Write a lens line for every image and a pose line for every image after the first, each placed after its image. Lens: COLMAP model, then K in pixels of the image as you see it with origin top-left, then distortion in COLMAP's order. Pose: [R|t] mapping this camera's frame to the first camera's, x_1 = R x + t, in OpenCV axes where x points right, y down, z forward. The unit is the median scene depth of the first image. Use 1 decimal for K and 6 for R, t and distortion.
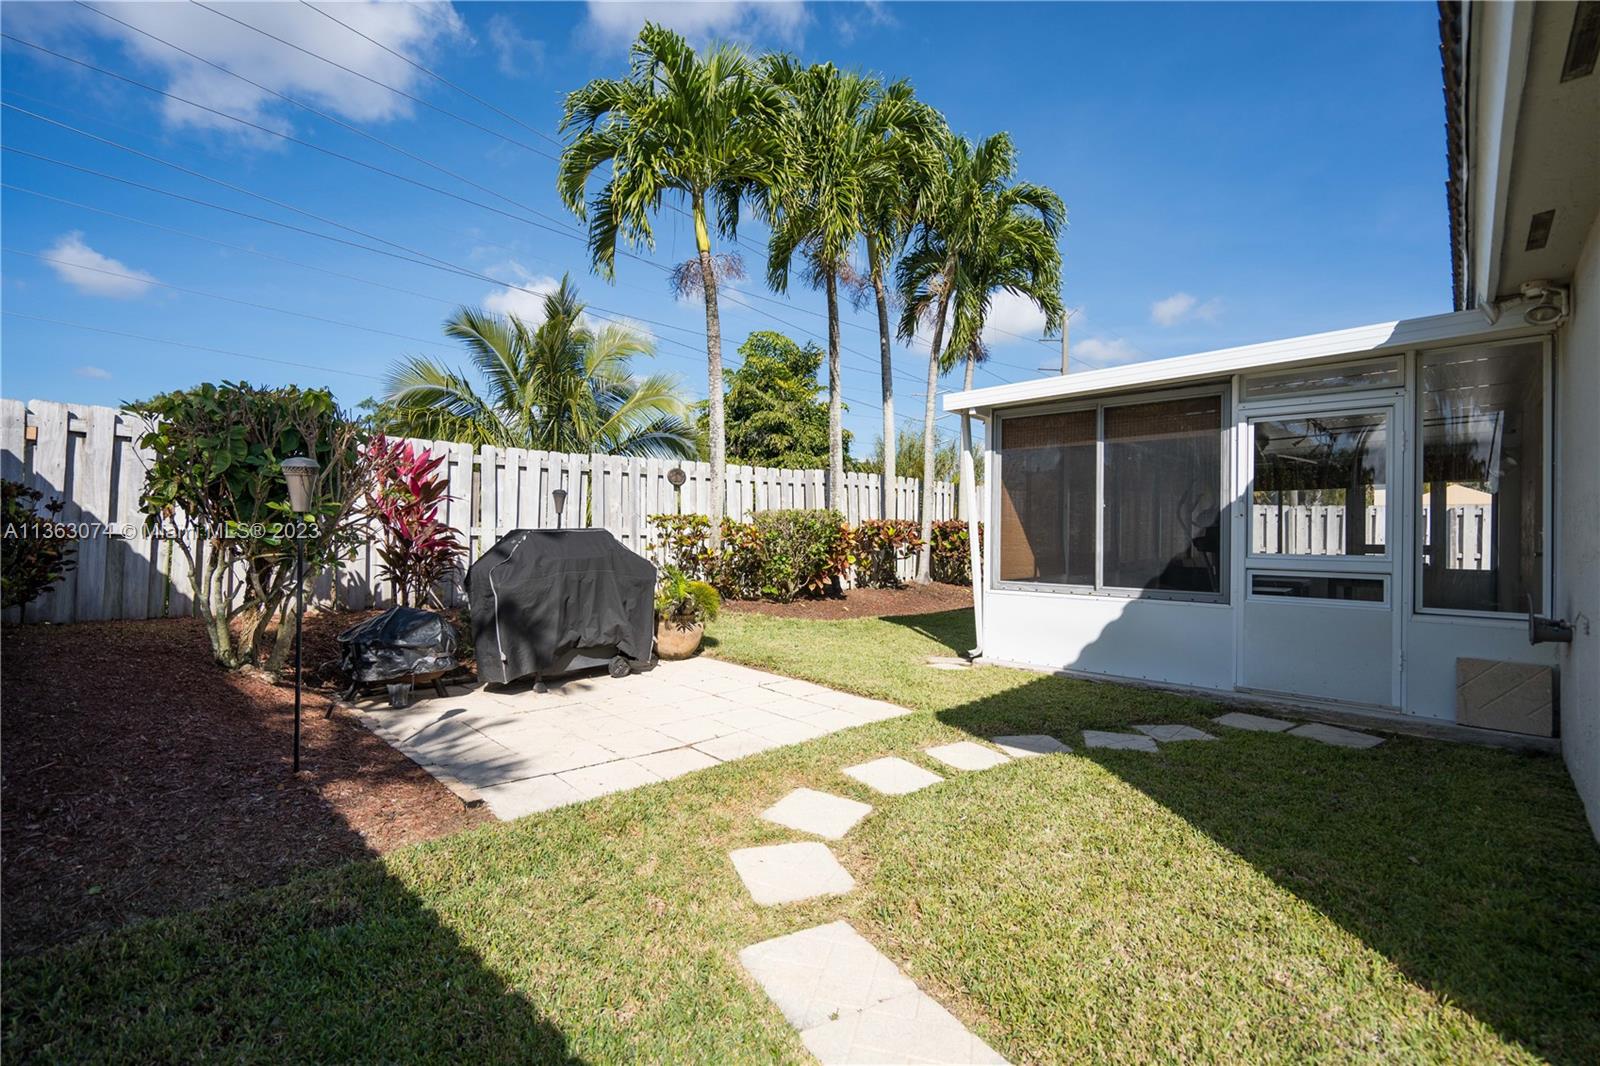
lens RADIAL K [[726.0, 0, 796.8], [0, 726.0, 526.5], [0, 0, 1]] dist [-0.001343, 0.000538]
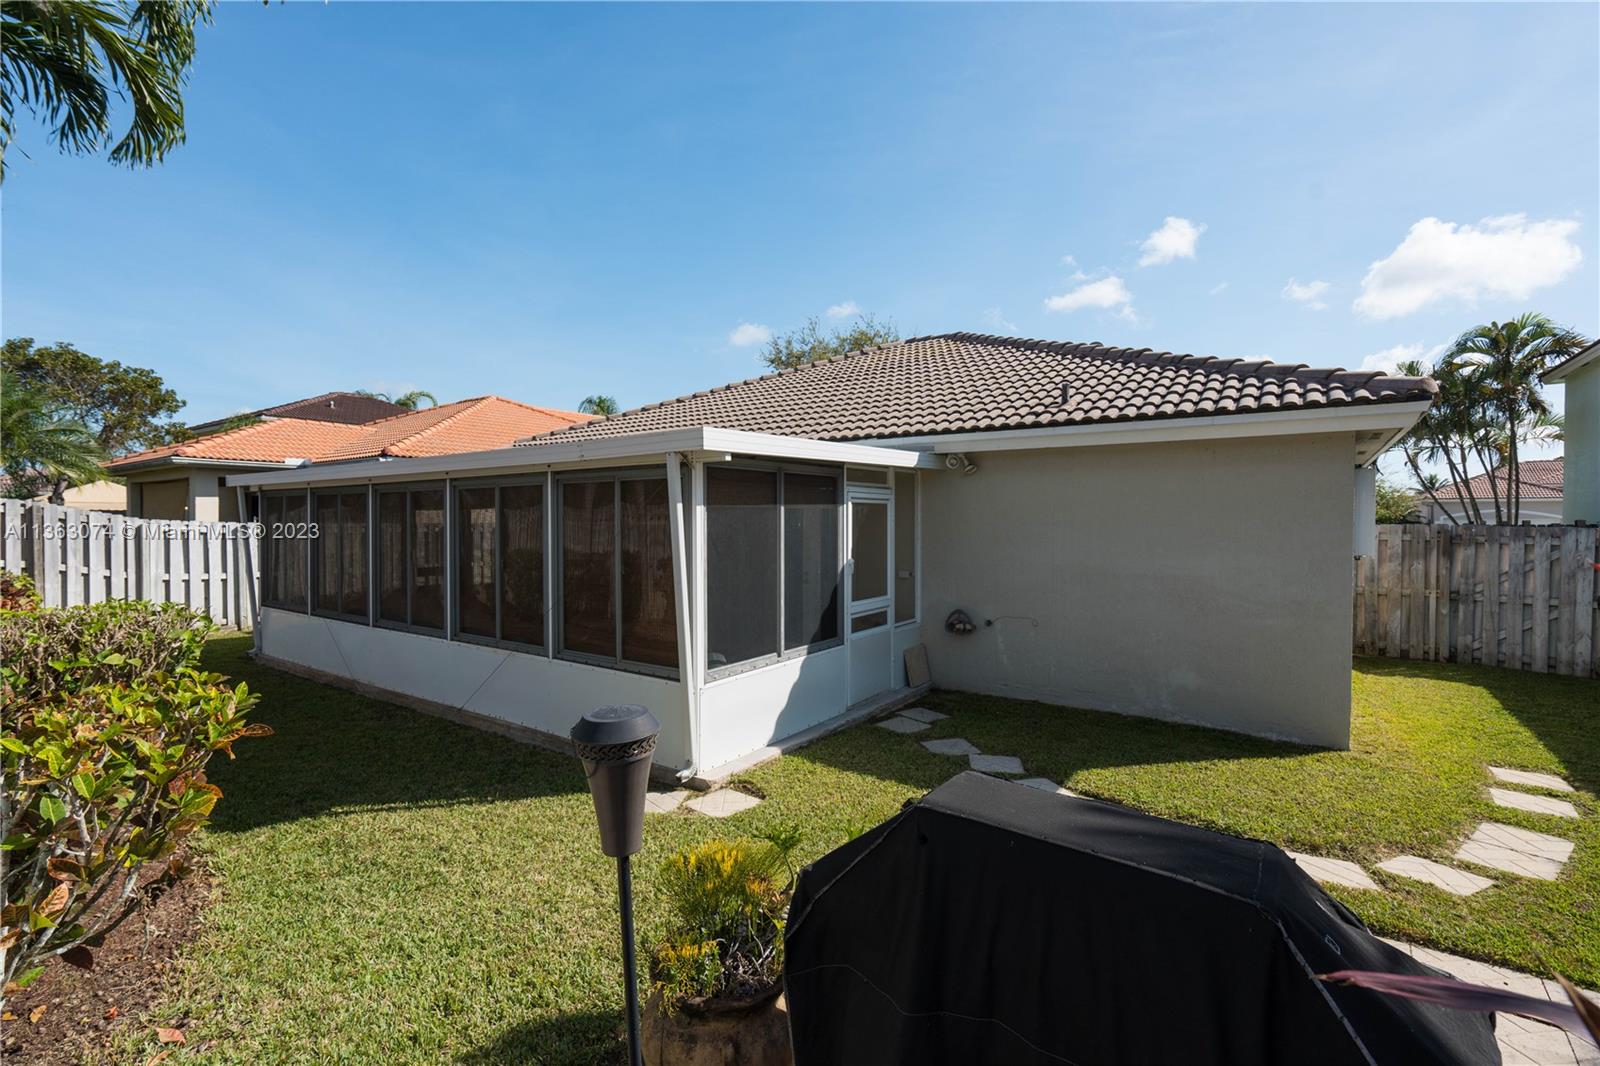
lens RADIAL K [[726.0, 0, 797.9], [0, 726.0, 528.2], [0, 0, 1]] dist [-0.001343, 0.000538]
pose [[-0.124329, -0.010026, 0.992190, -0.520956], [0.003276, 0.999939, 0.010515, -0.088412], [-0.992236, 0.004557, -0.124289, 0.999221]]
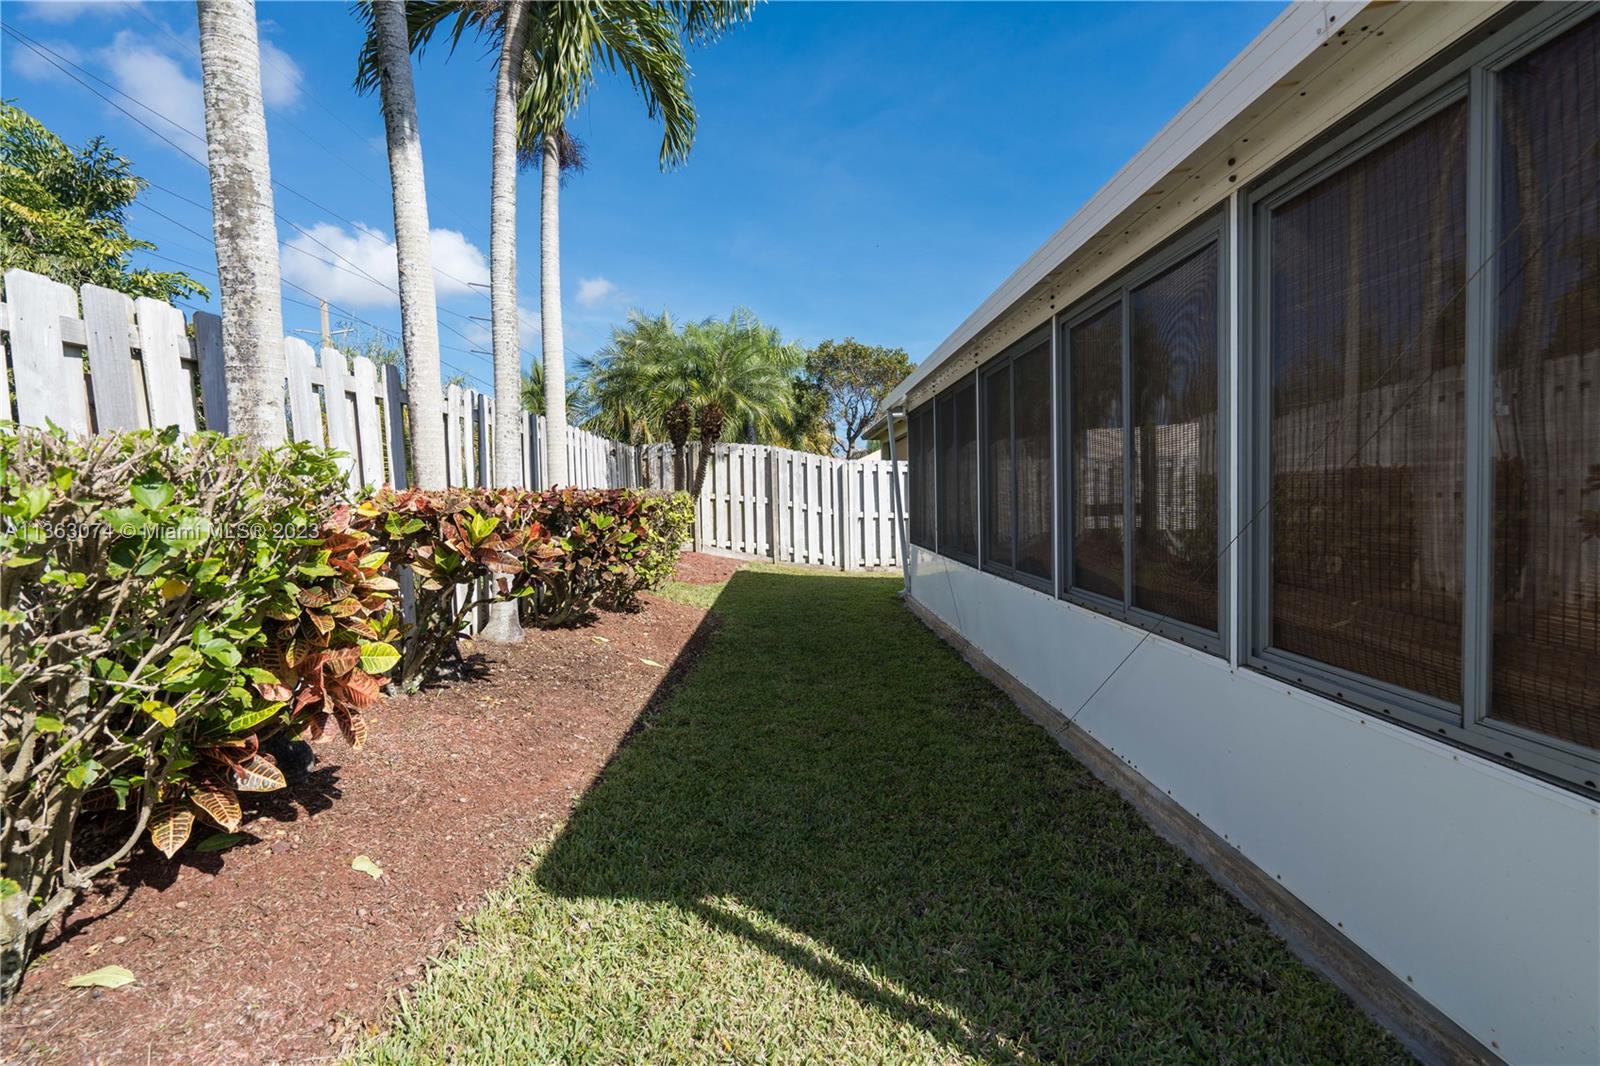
lens RADIAL K [[726.0, 0, 800.8], [0, 726.0, 533.4], [0, 0, 1]] dist [-0.001343, 0.000538]
pose [[0.719342, -0.048088, 0.692990, 0.018762], [0.021579, 0.998667, 0.046899, -0.002814], [-0.694321, -0.018782, 0.719420, 1.085447]]
